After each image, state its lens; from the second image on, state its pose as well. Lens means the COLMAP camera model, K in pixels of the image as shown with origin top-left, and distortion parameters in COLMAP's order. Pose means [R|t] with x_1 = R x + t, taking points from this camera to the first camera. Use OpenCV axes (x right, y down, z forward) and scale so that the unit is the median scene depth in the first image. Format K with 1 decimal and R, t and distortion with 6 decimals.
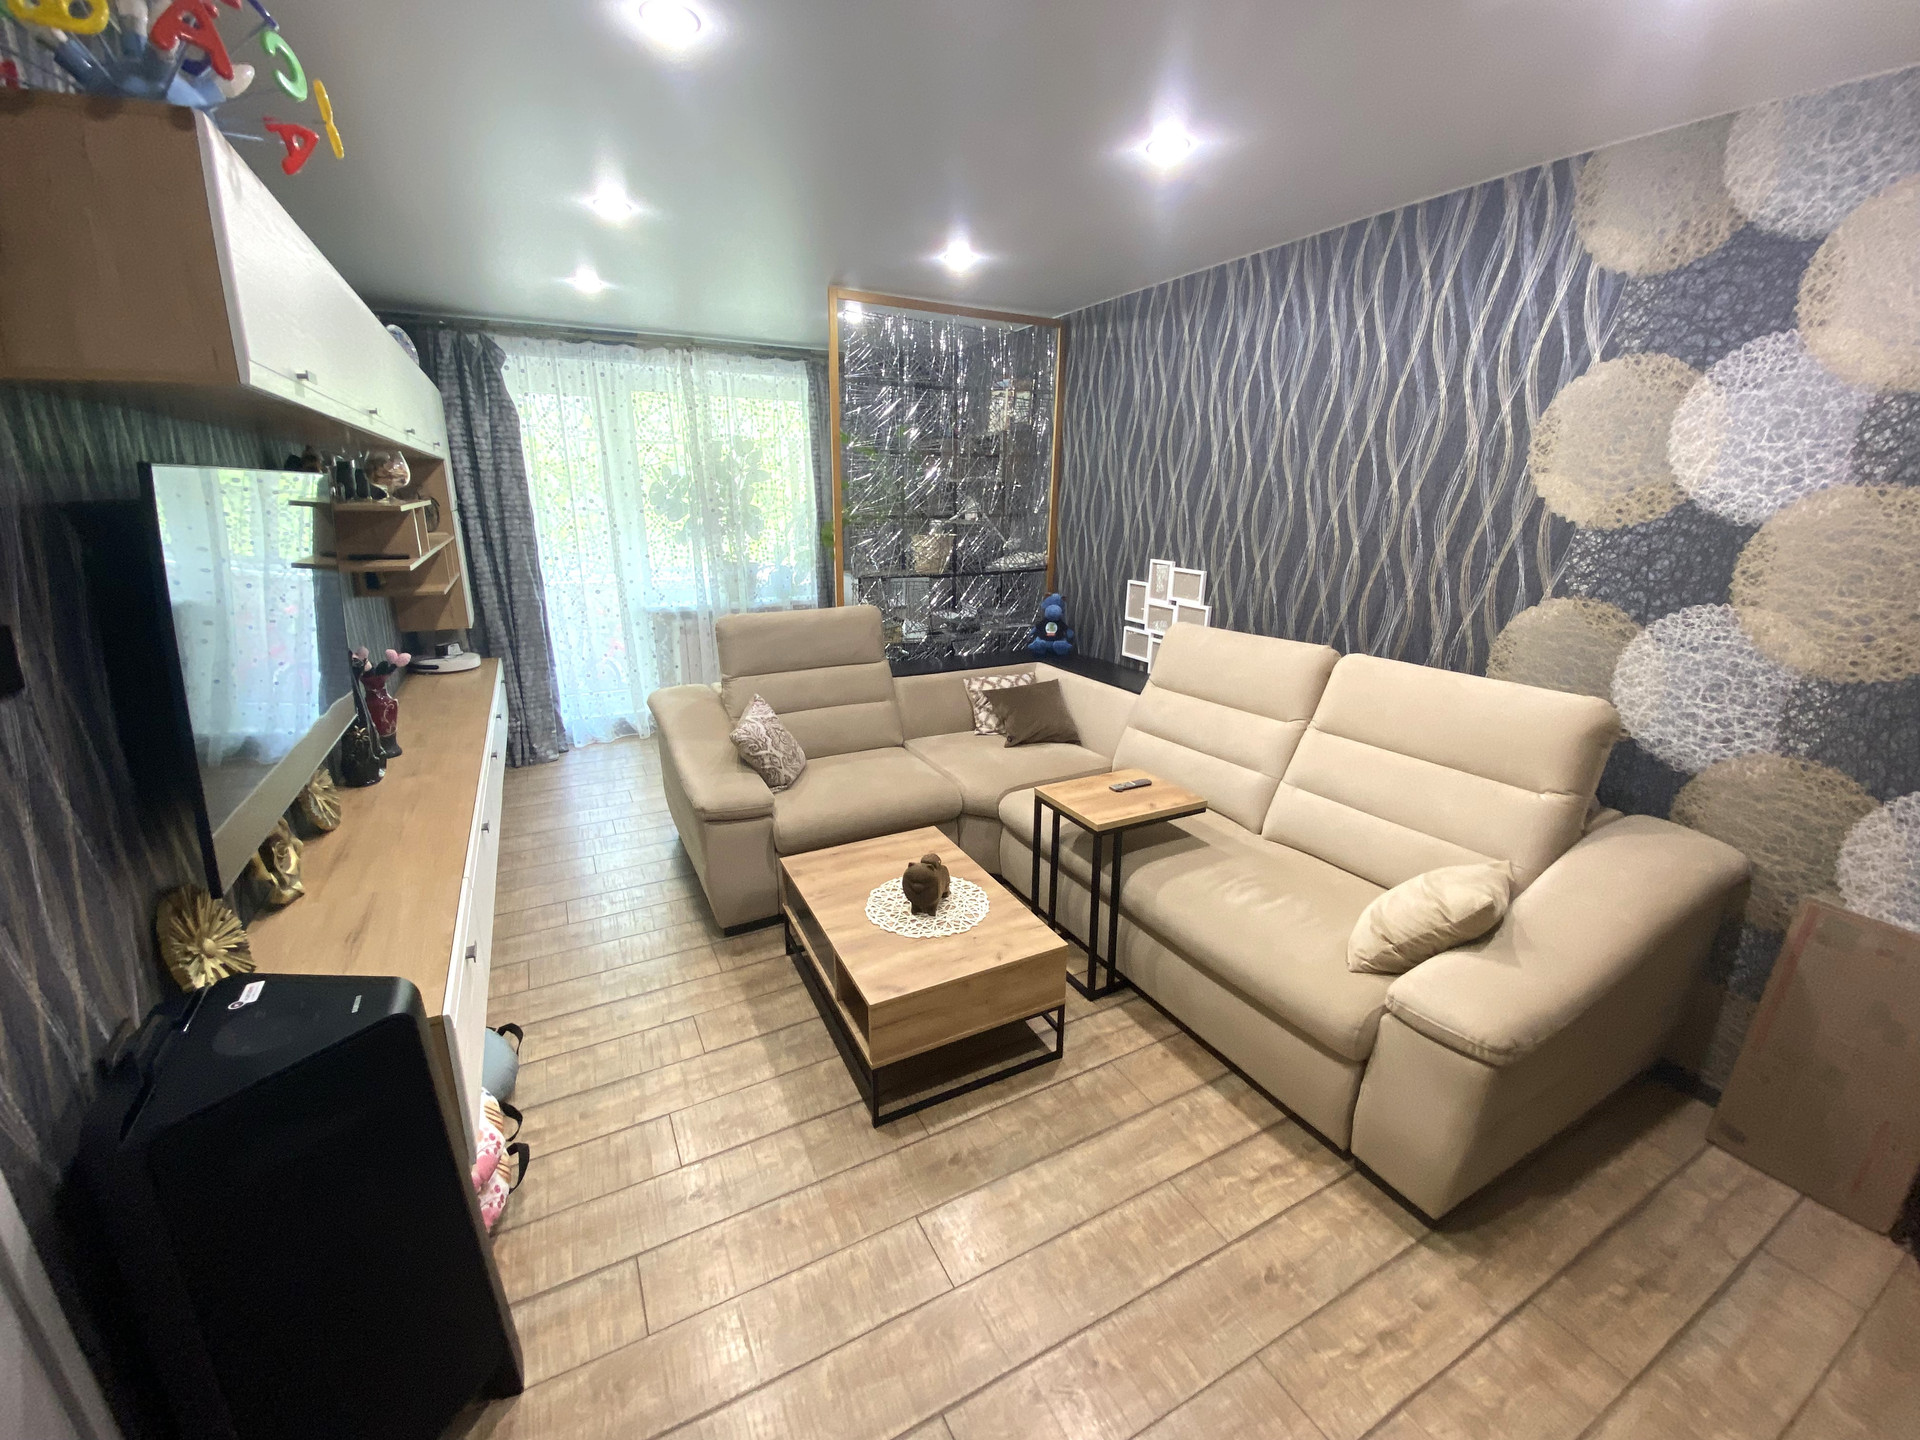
lens RADIAL K [[778.5, 0, 965.4], [0, 778.5, 719.0], [0, 0, 1]] dist [0.018201, -0.018364]
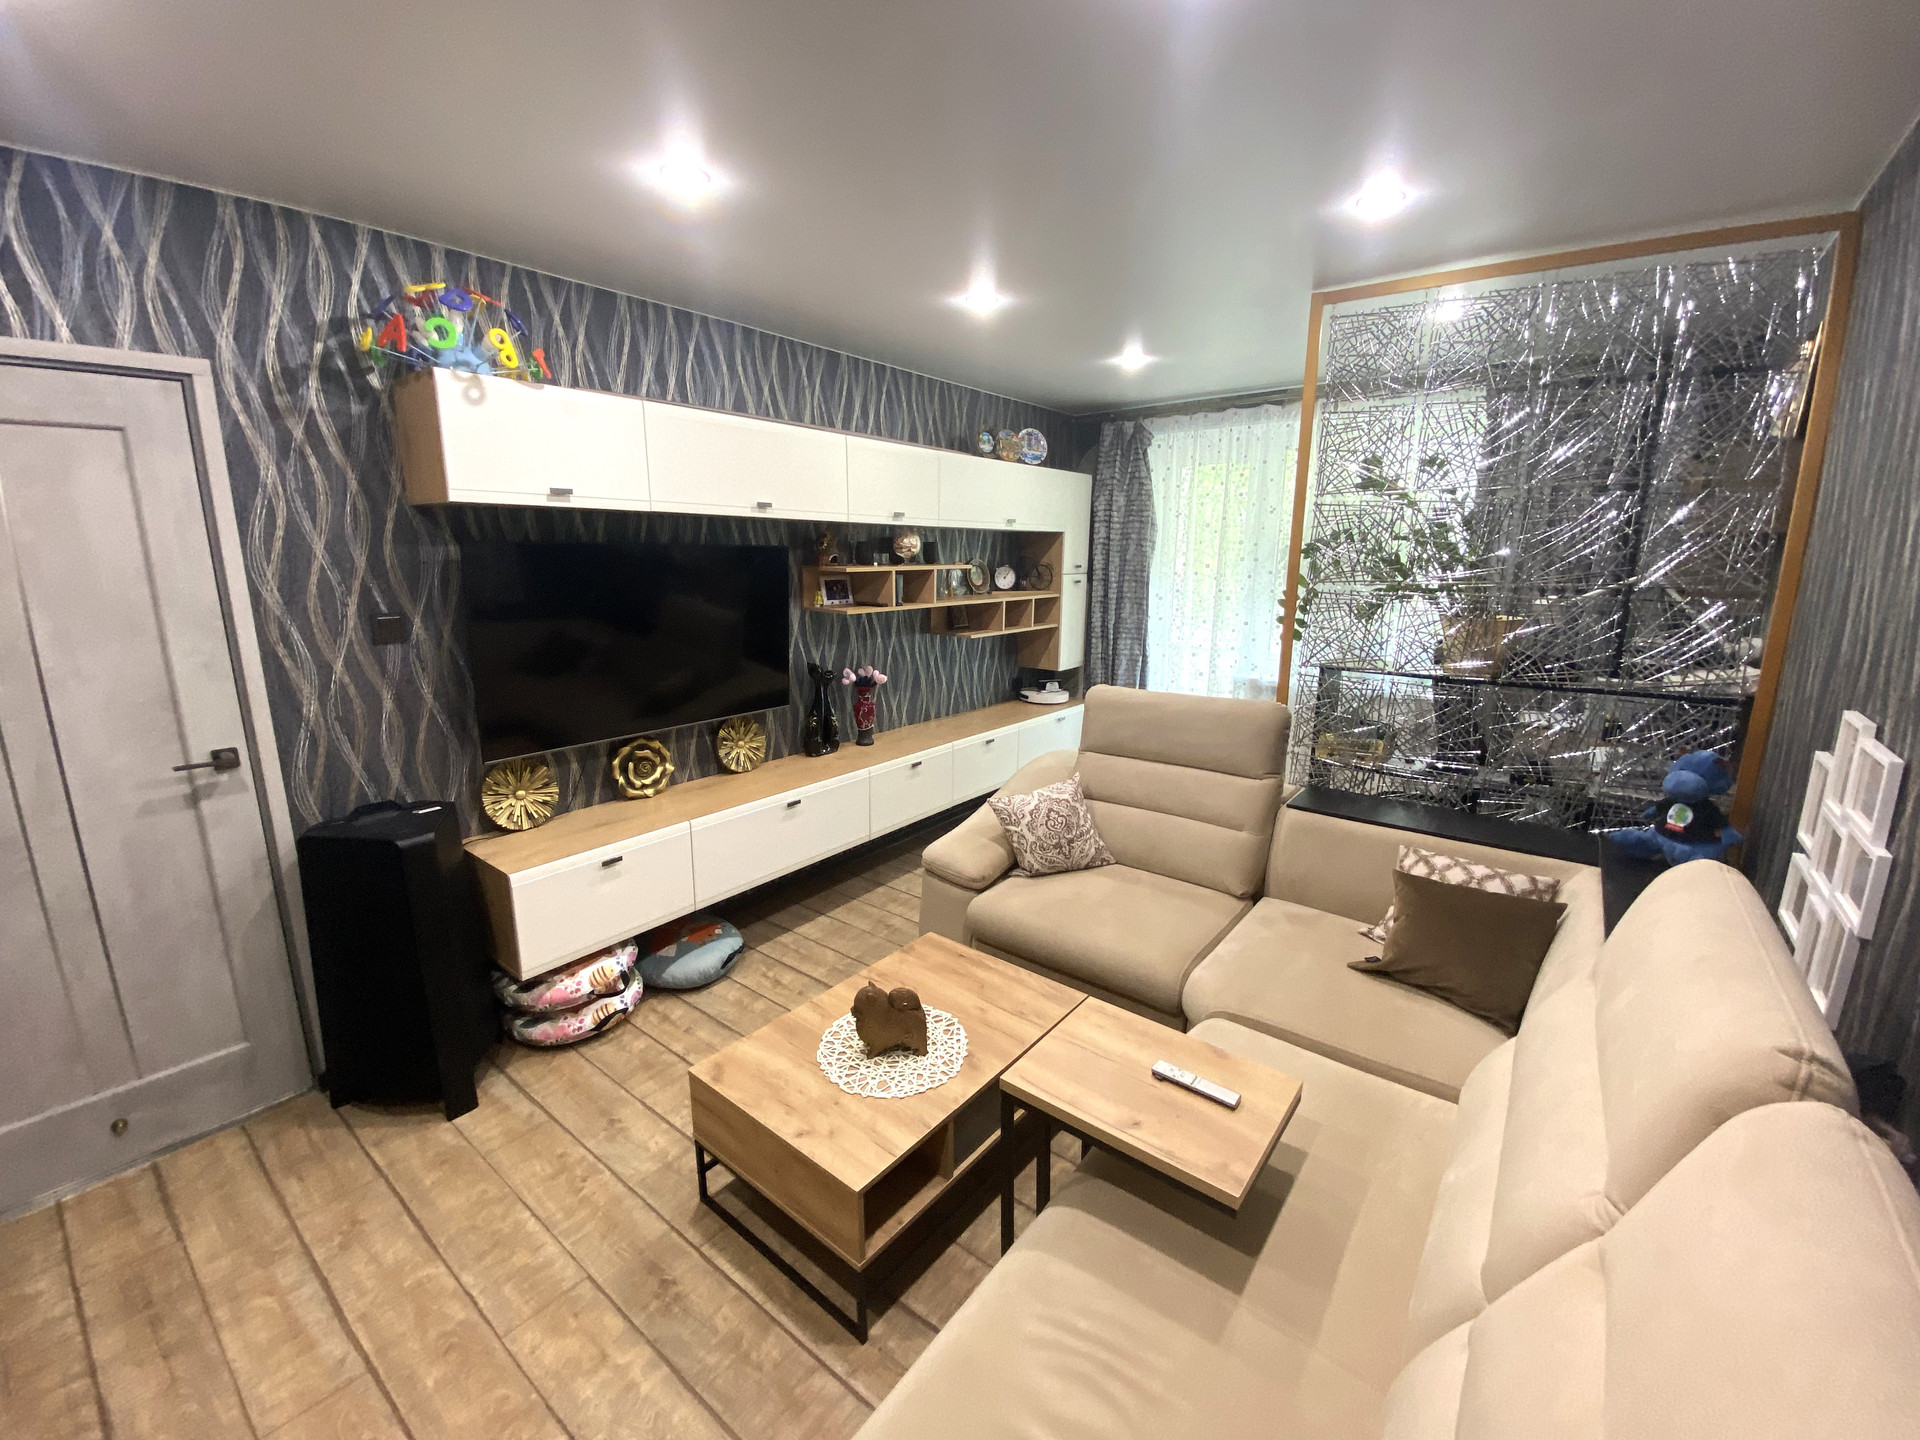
lens RADIAL K [[778.5, 0, 954.8], [0, 778.5, 722.3], [0, 0, 1]] dist [0.018201, -0.018364]
pose [[0.396427, 0.186365, -0.898951, 0.546283], [-0.250487, 0.963985, 0.089386, -0.152577], [0.883234, 0.189741, 0.428832, 0.527934]]
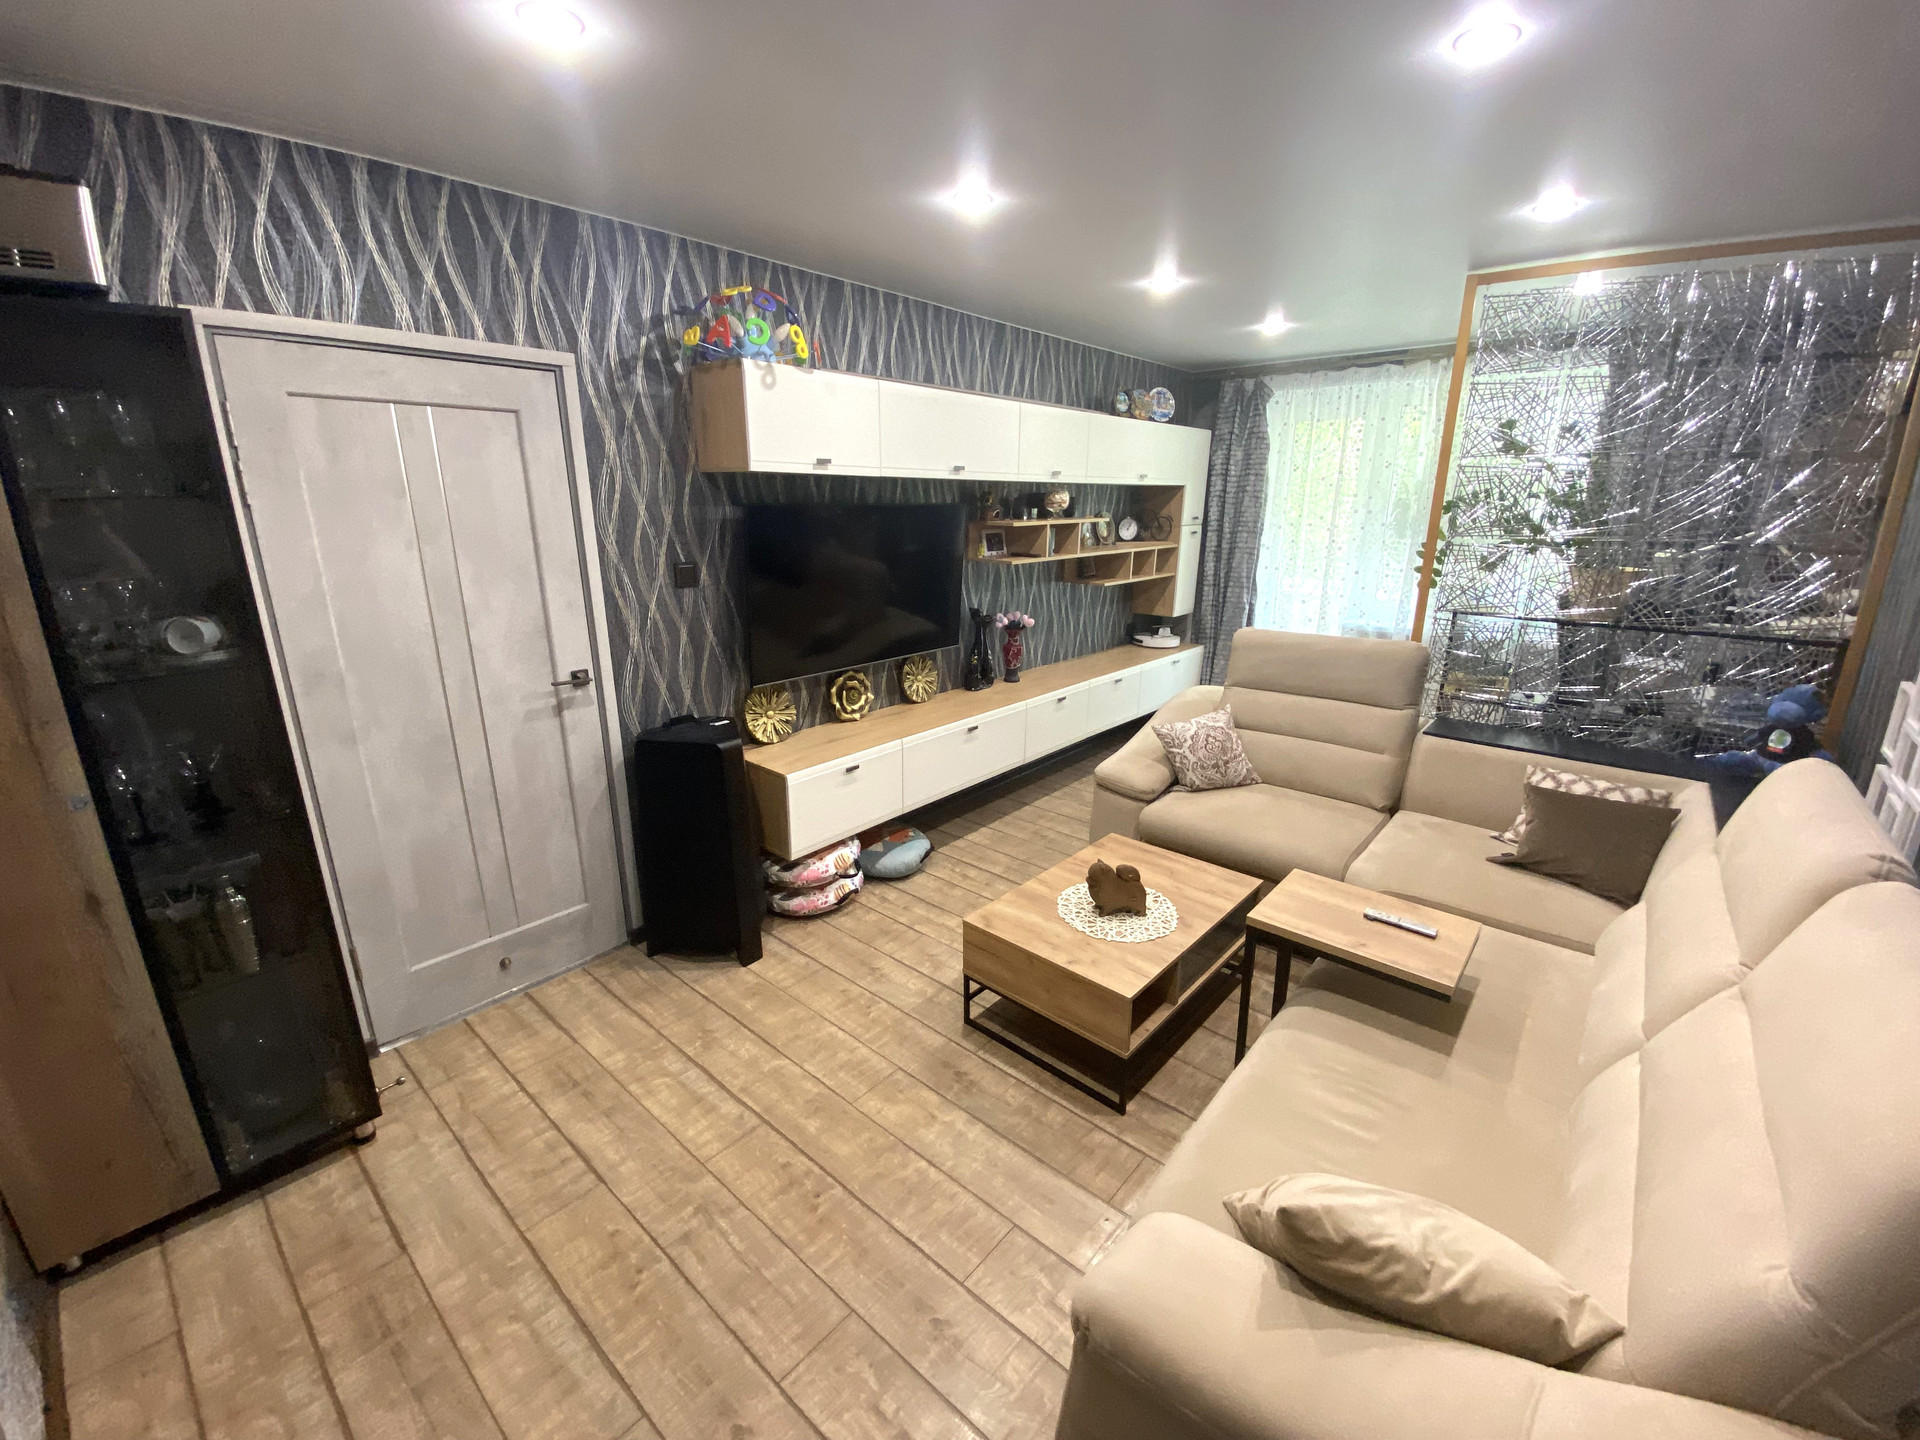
lens RADIAL K [[778.5, 0, 954.1], [0, 778.5, 721.1], [0, 0, 1]] dist [0.018201, -0.018364]
pose [[0.350652, 0.247556, -0.903194, 0.627012], [-0.255420, 0.953147, 0.162085, -0.097420], [0.901001, 0.173858, 0.397454, 0.284260]]
